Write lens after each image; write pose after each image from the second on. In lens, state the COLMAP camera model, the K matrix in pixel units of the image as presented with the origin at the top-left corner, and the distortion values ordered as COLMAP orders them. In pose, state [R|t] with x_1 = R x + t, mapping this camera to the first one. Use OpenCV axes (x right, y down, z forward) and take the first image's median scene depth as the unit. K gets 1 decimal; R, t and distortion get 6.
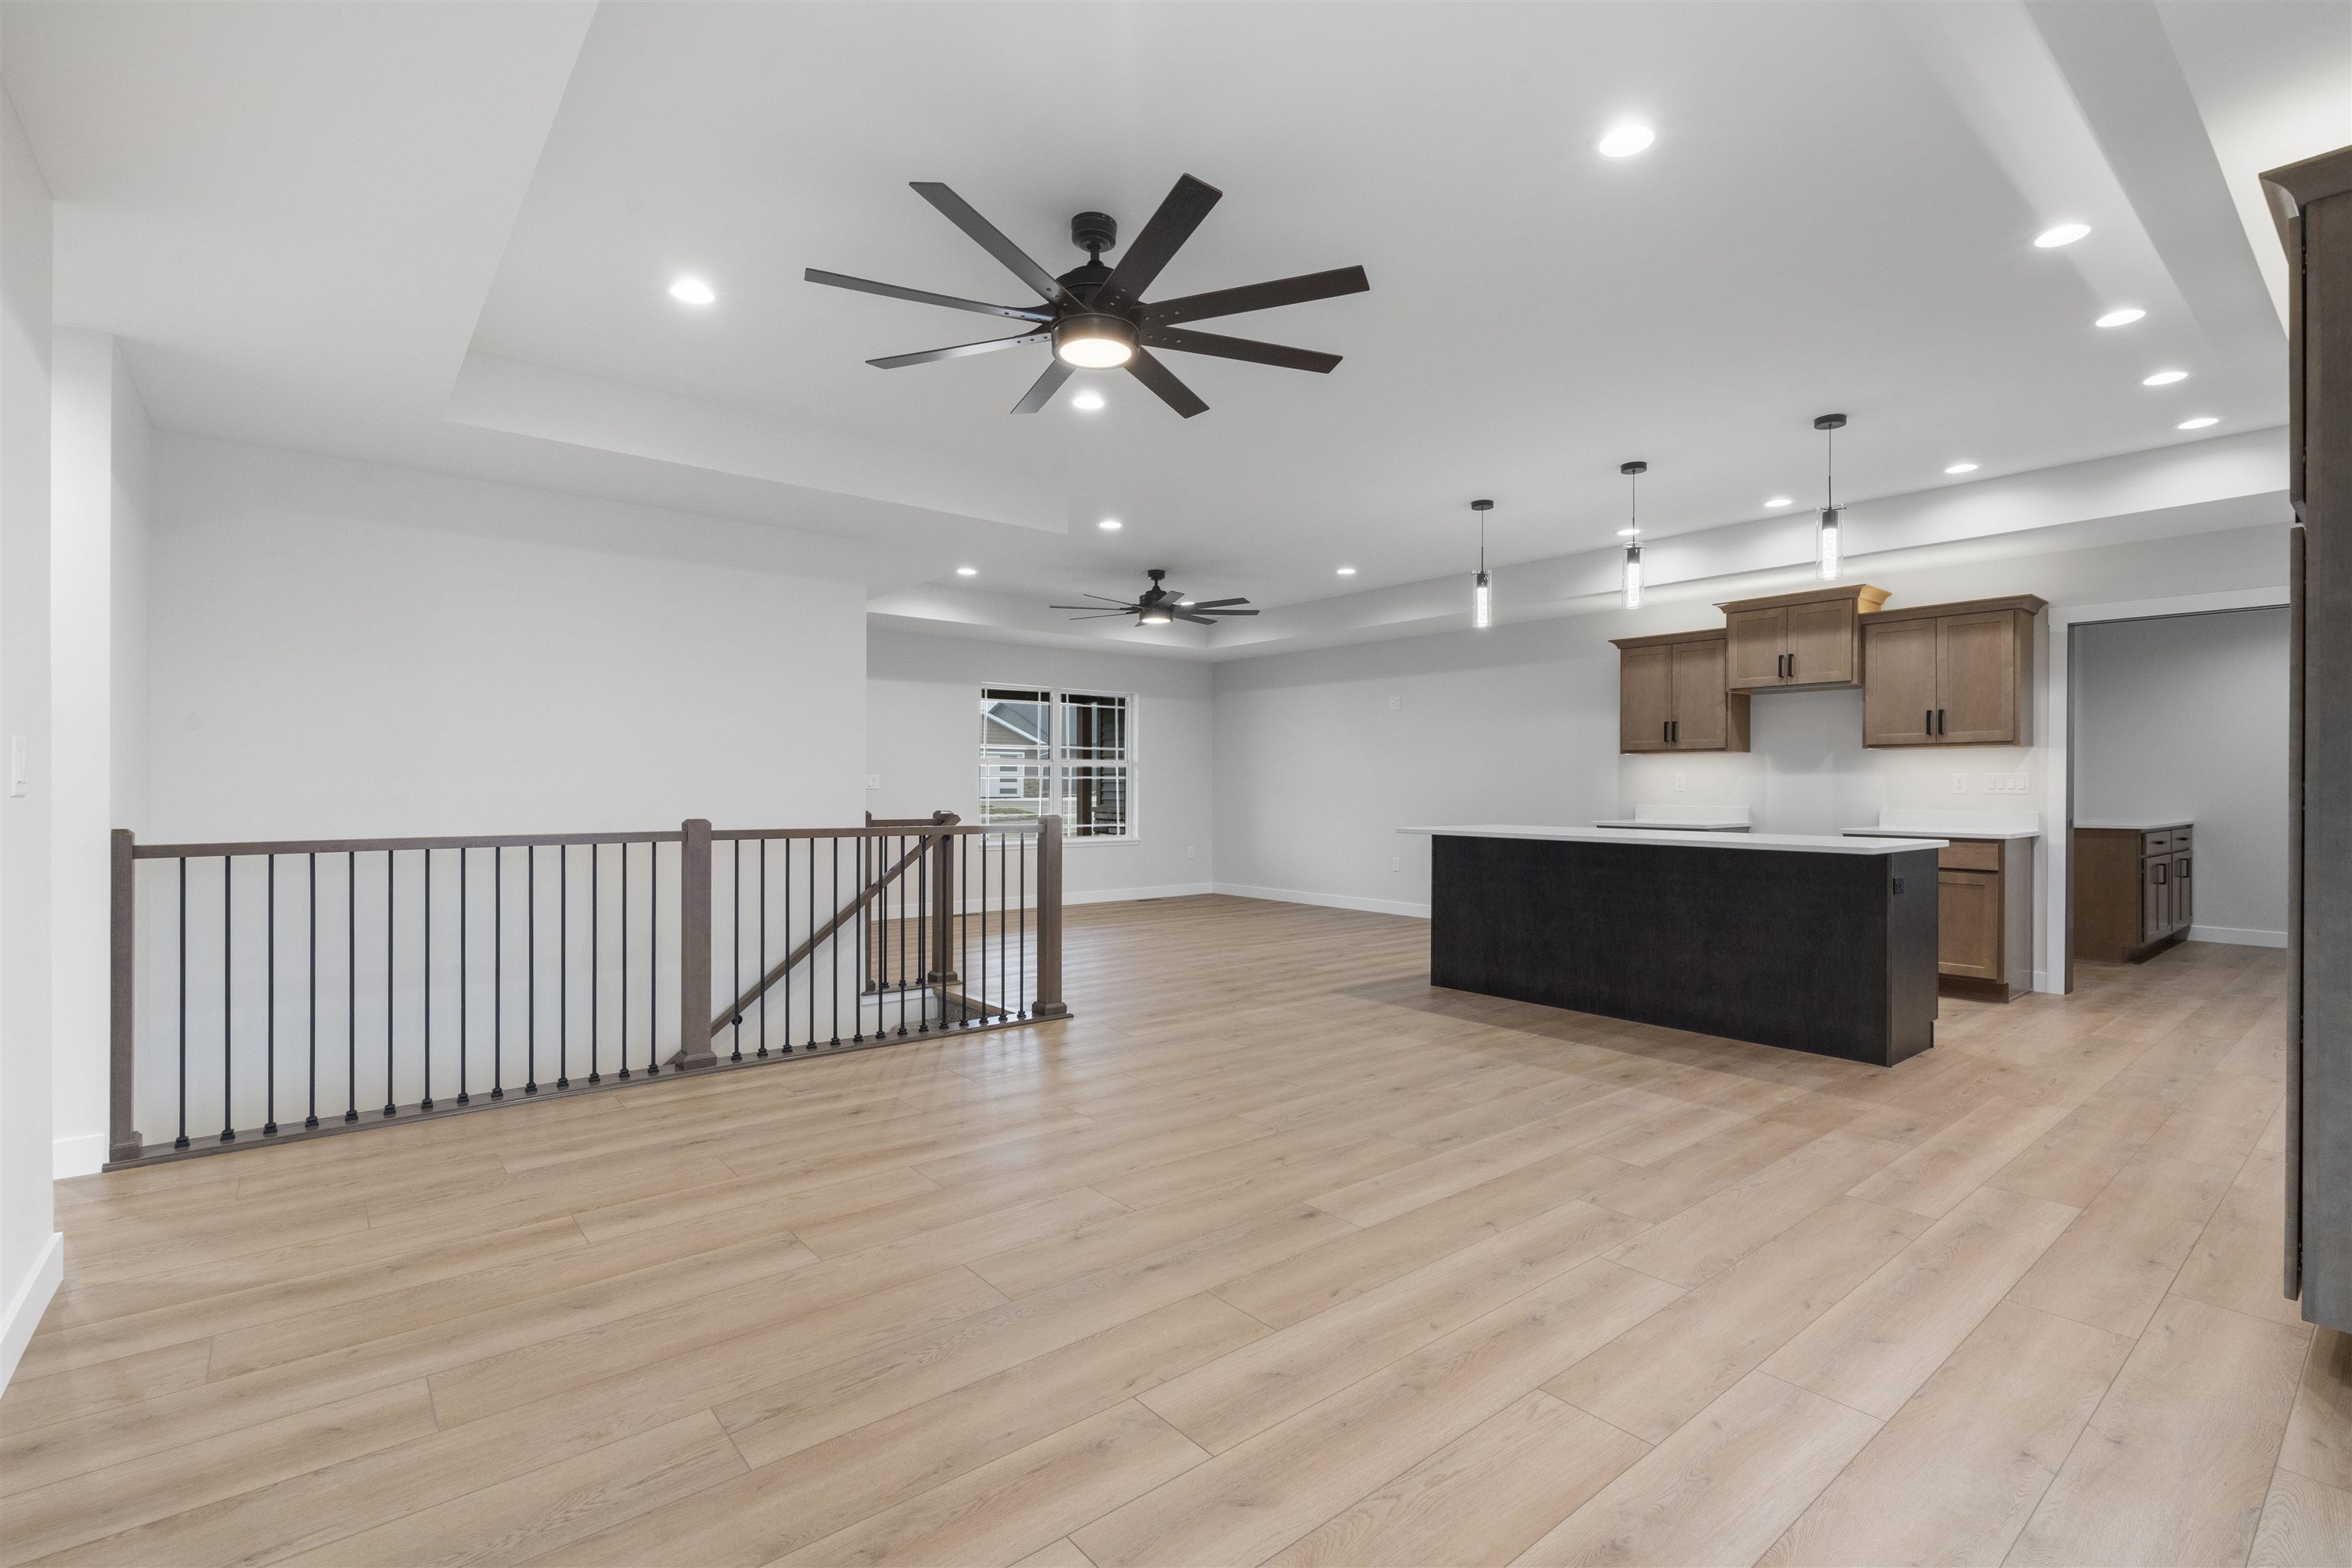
lens RADIAL K [[1065.2, 0, 1185.8], [0, 1065.2, 786.4], [0, 0, 1]] dist [-0.004269, 0.001138]
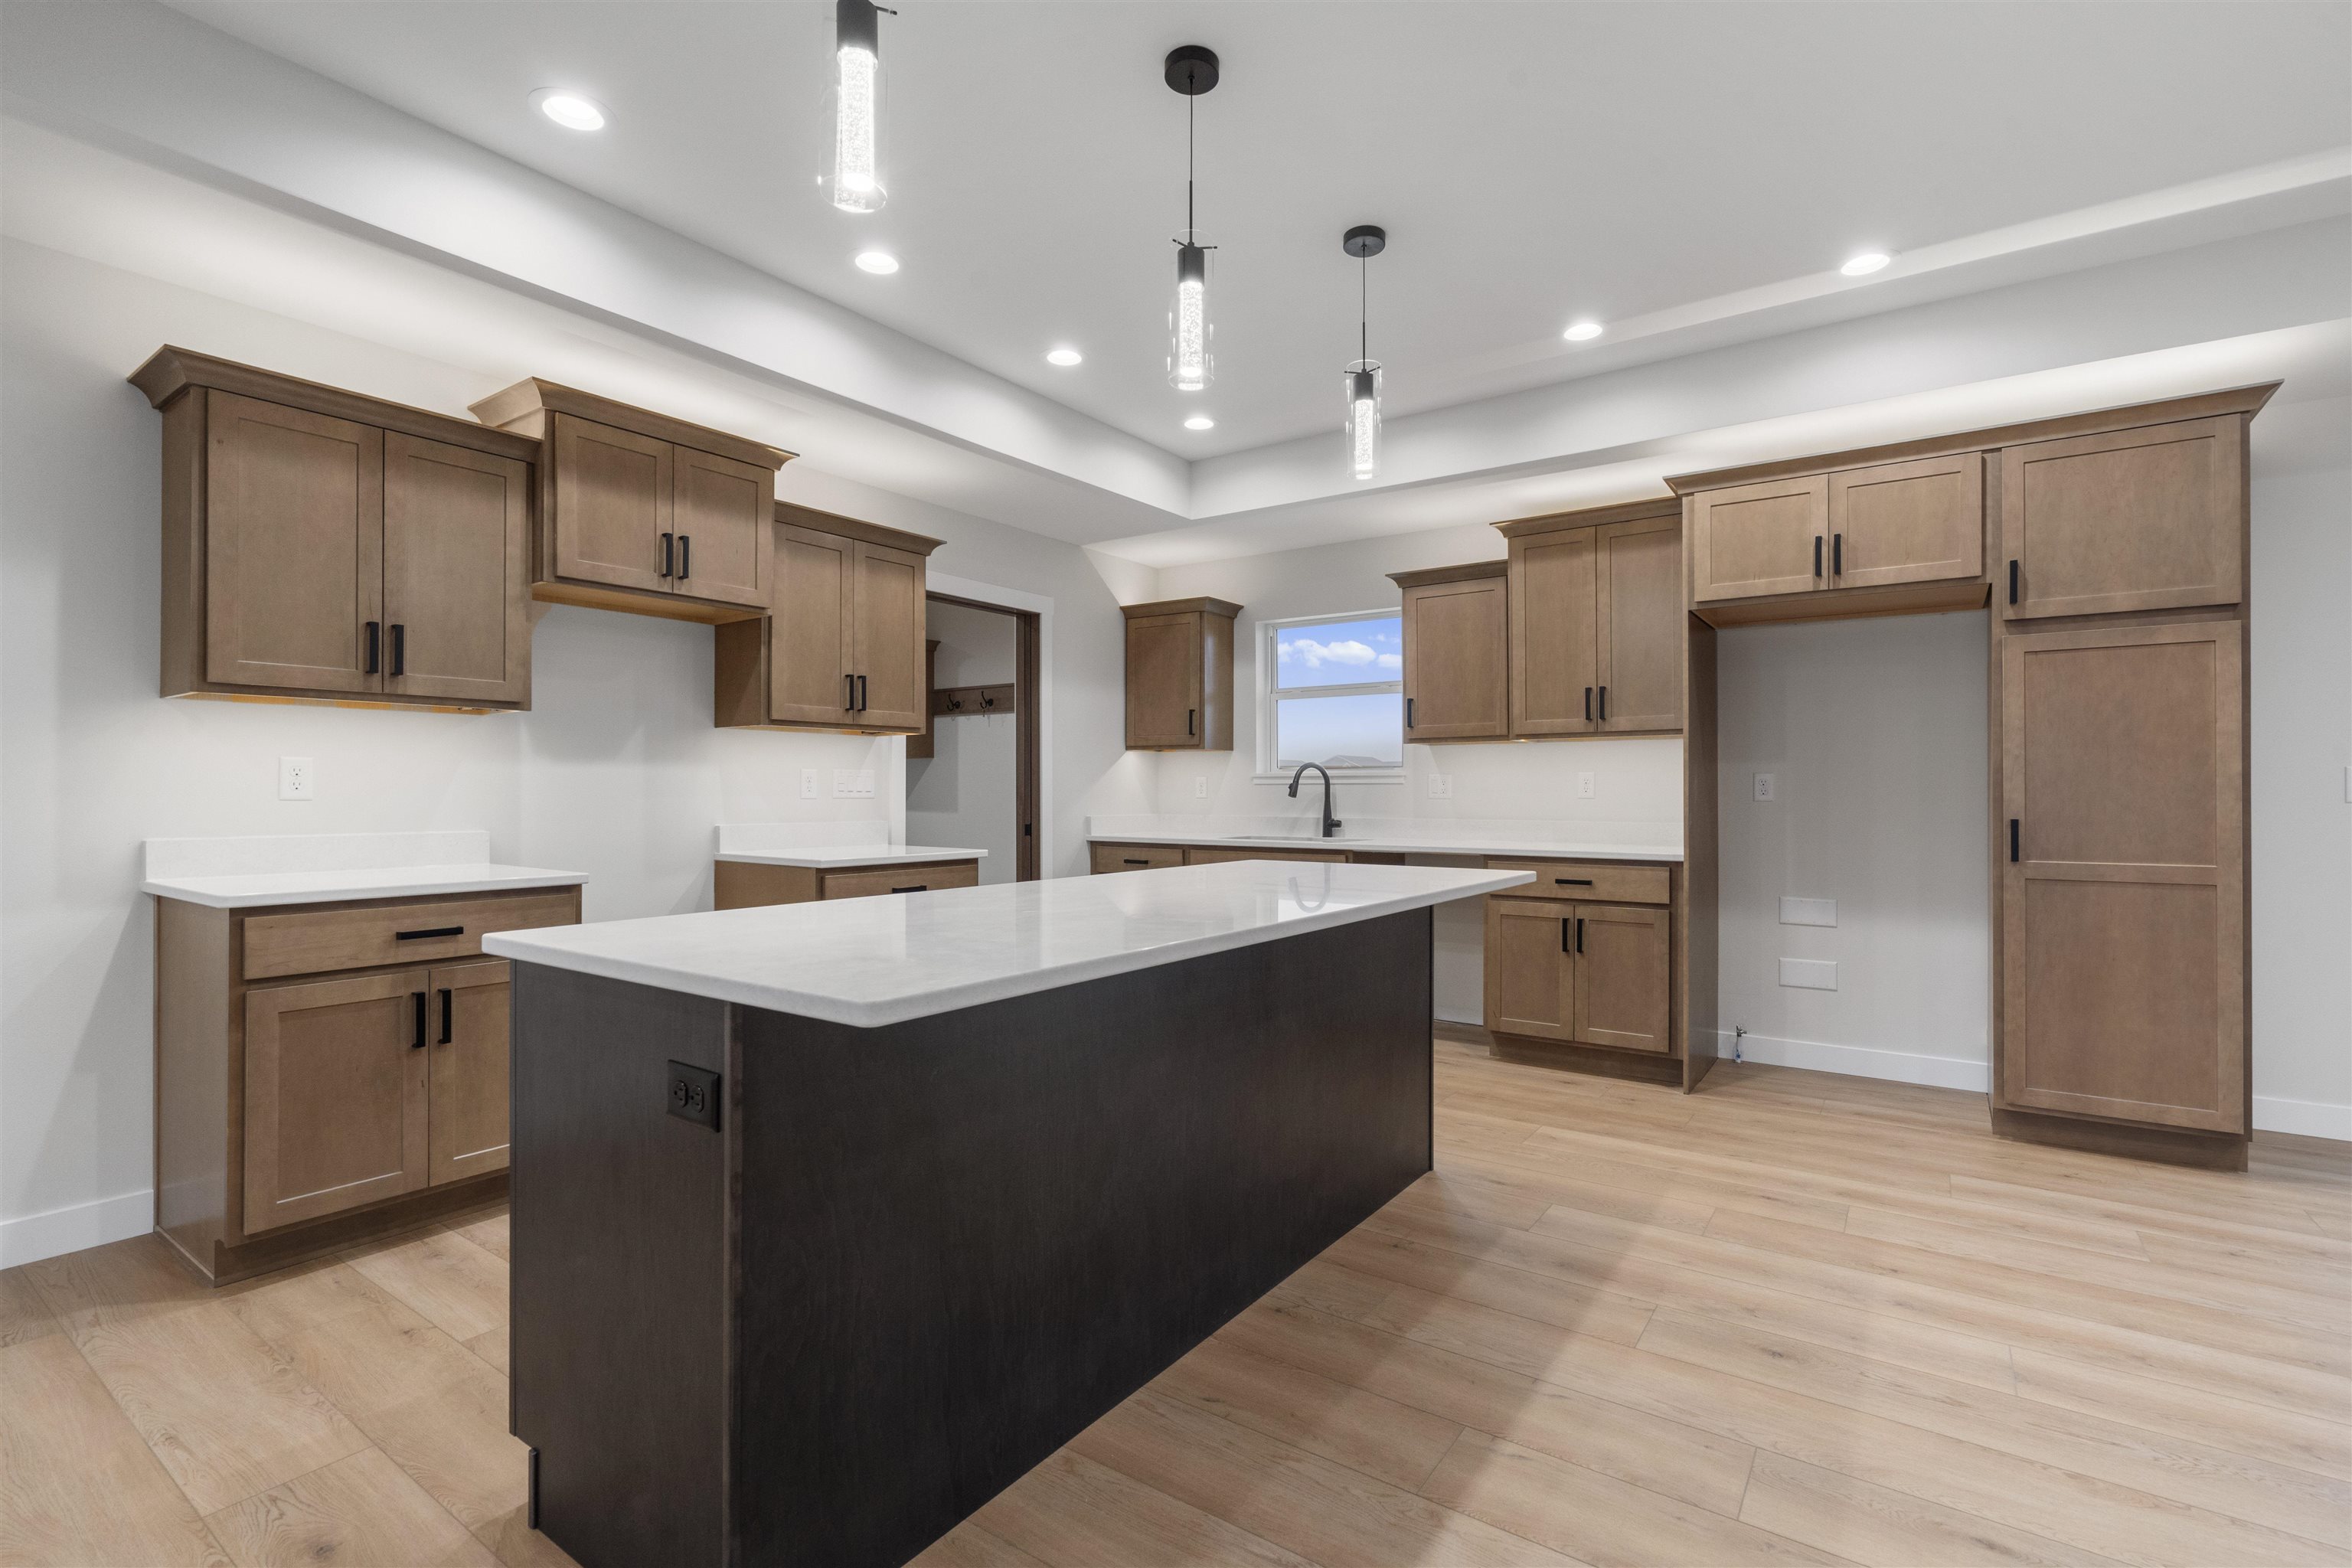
lens RADIAL K [[1065.2, 0, 1185.8], [0, 1065.2, 786.4], [0, 0, 1]] dist [-0.004269, 0.001138]
pose [[-0.263598, 0.000707, 0.964632, -0.008453], [-0.002572, 0.999996, -0.001436, -0.000635], [-0.964629, -0.002859, -0.263595, 1.557265]]
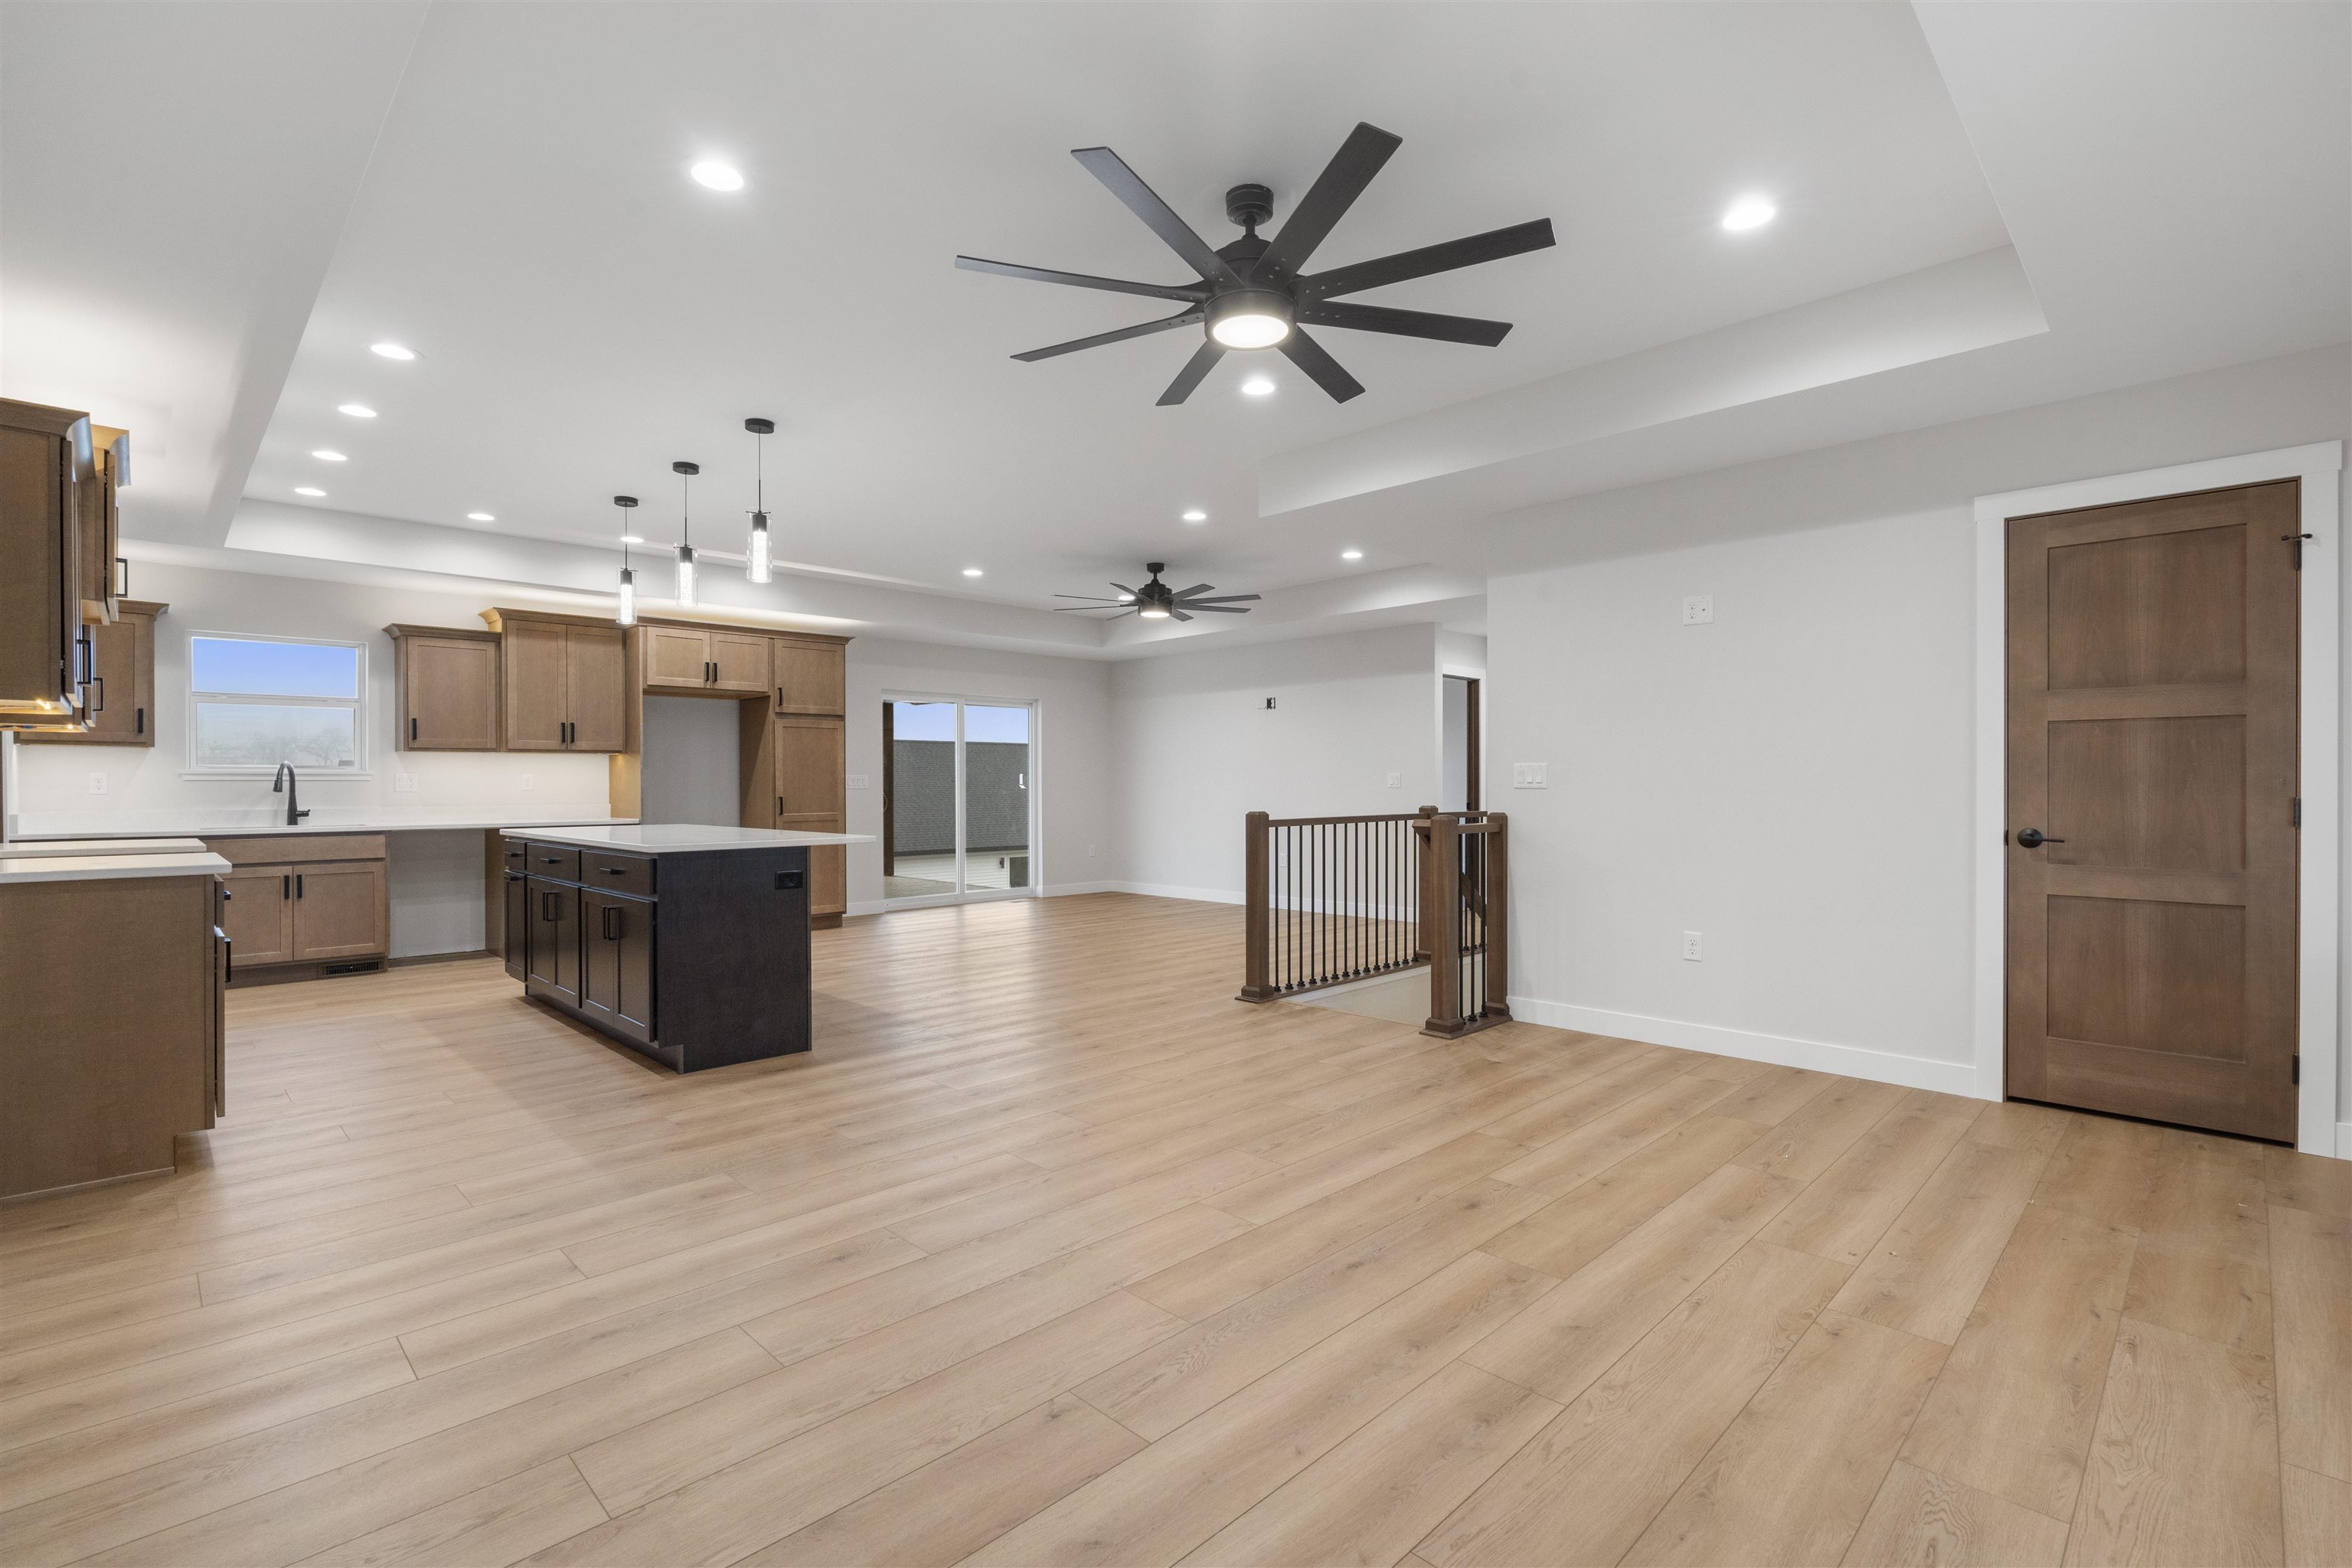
lens RADIAL K [[1065.2, 0, 1185.8], [0, 1065.2, 786.4], [0, 0, 1]] dist [-0.004269, 0.001138]
pose [[-0.995953, -0.000740, -0.089869, 0.056906], [-0.000824, 0.999999, 0.000895, 0.000246], [0.089869, 0.000966, -0.995953, 2.846342]]
